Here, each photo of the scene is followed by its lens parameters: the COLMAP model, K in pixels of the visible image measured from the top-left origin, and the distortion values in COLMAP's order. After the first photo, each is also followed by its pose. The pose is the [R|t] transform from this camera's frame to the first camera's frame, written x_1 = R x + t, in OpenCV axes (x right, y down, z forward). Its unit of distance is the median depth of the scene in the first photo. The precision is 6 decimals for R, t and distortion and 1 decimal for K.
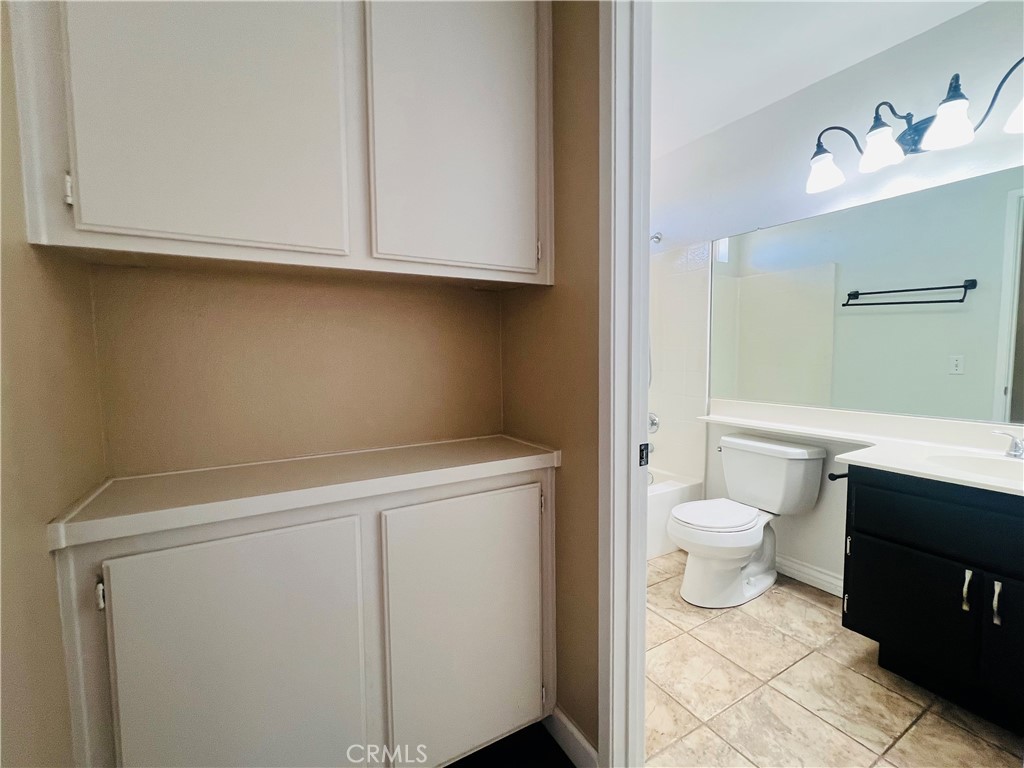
lens RADIAL K [[454.2, 0, 515.8], [0, 454.2, 383.1], [0, 0, 1]] dist [0.004782, 0.001622]
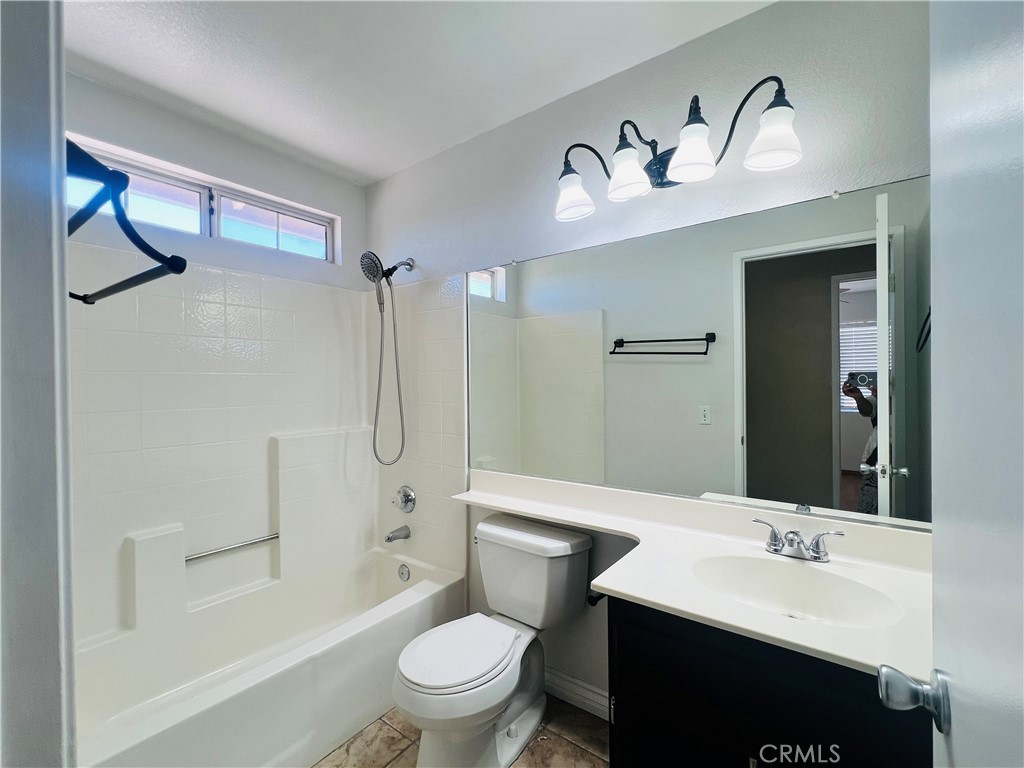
lens RADIAL K [[454.2, 0, 511.7], [0, 454.2, 383.0], [0, 0, 1]] dist [0.004782, 0.001622]
pose [[0.927877, -0.000100, 0.372887, 0.256338], [0.026757, 0.997440, -0.066315, -0.077329], [-0.371926, 0.071509, 0.925504, 0.297068]]
